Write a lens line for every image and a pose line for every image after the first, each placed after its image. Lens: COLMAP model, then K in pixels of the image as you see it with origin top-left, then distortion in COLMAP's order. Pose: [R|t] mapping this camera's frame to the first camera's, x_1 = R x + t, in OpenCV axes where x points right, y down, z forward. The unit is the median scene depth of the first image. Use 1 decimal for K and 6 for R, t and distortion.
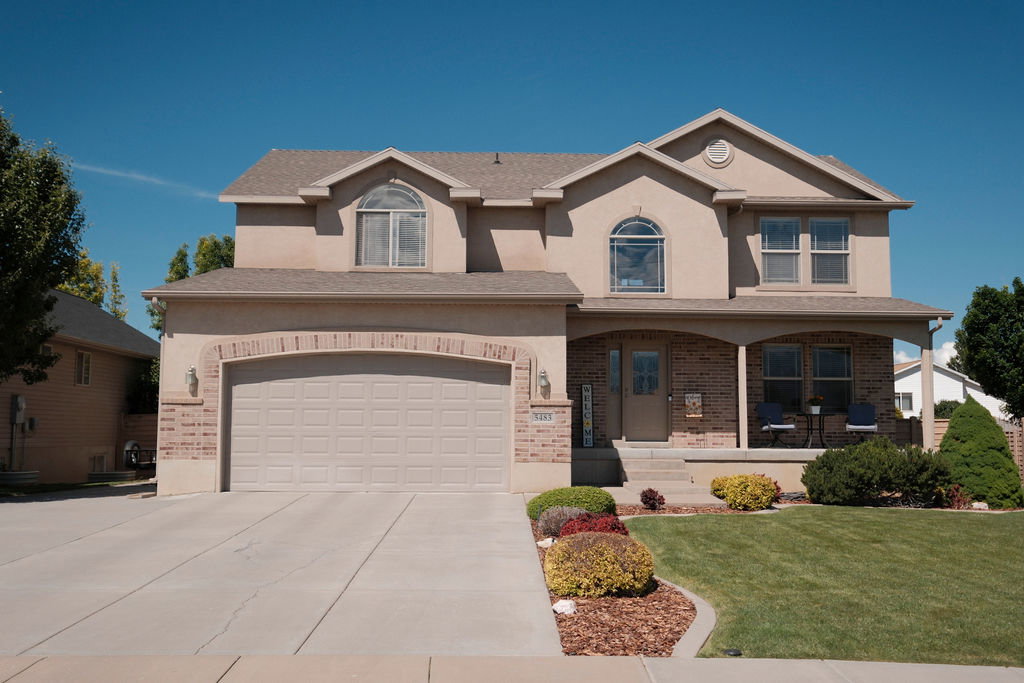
lens RADIAL K [[1018.3, 0, 512.0], [0, 1018.3, 341.5], [0, 0, 1]] dist [0.001328, 0.007555]
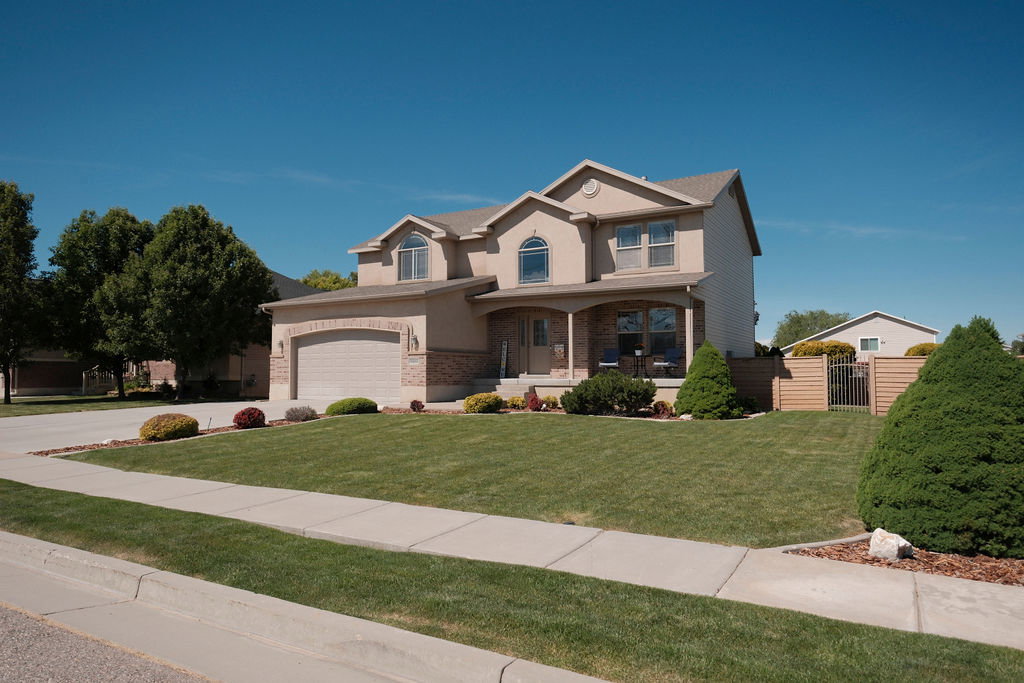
lens RADIAL K [[659.4, 0, 512.0], [0, 659.4, 341.5], [0, 0, 1]] dist [0.001652, 0.000122]
pose [[0.853153, -0.032610, -0.520641, 0.639232], [0.054390, 0.998165, 0.026607, 0.014832], [0.518818, -0.051017, 0.853361, 0.075752]]
